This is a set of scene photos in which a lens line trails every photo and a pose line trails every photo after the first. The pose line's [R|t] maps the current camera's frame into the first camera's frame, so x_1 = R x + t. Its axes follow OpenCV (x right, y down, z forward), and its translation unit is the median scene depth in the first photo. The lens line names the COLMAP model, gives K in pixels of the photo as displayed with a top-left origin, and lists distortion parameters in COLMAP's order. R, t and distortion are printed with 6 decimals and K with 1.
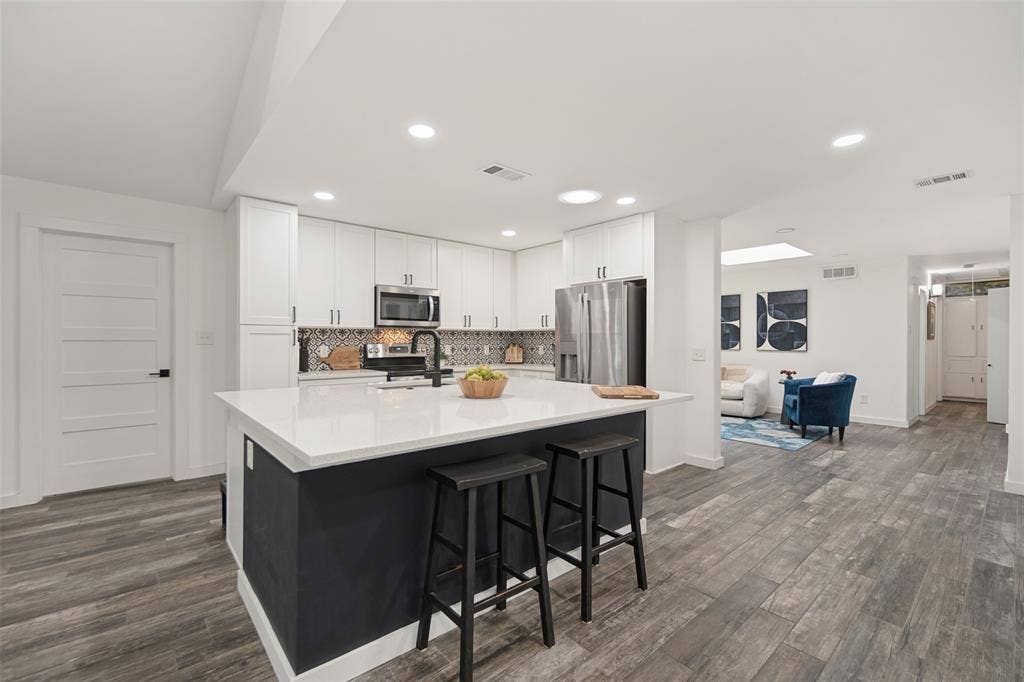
lens RADIAL K [[444.0, 0, 507.2], [0, 444.0, 340.8], [0, 0, 1]] dist [0.010718, -0.000272]
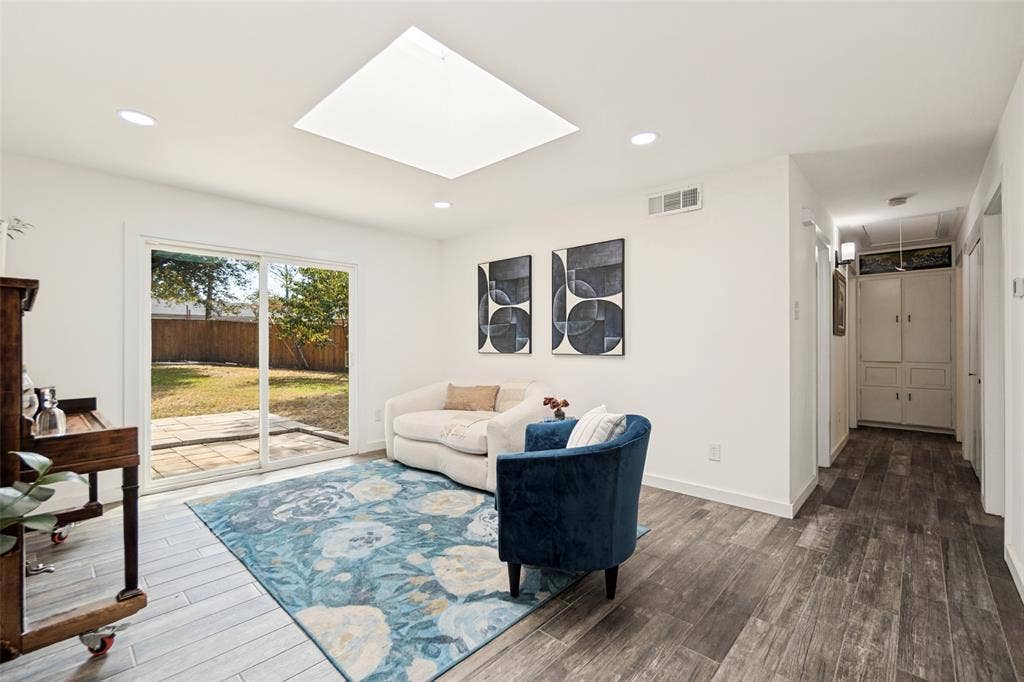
lens RADIAL K [[444.0, 0, 506.9], [0, 444.0, 340.2], [0, 0, 1]] dist [0.010718, -0.000272]
pose [[0.994202, -0.002114, 0.107512, 0.449760], [0.003256, 0.999940, -0.010453, 0.009509], [-0.107483, 0.010743, 0.994149, 0.464987]]
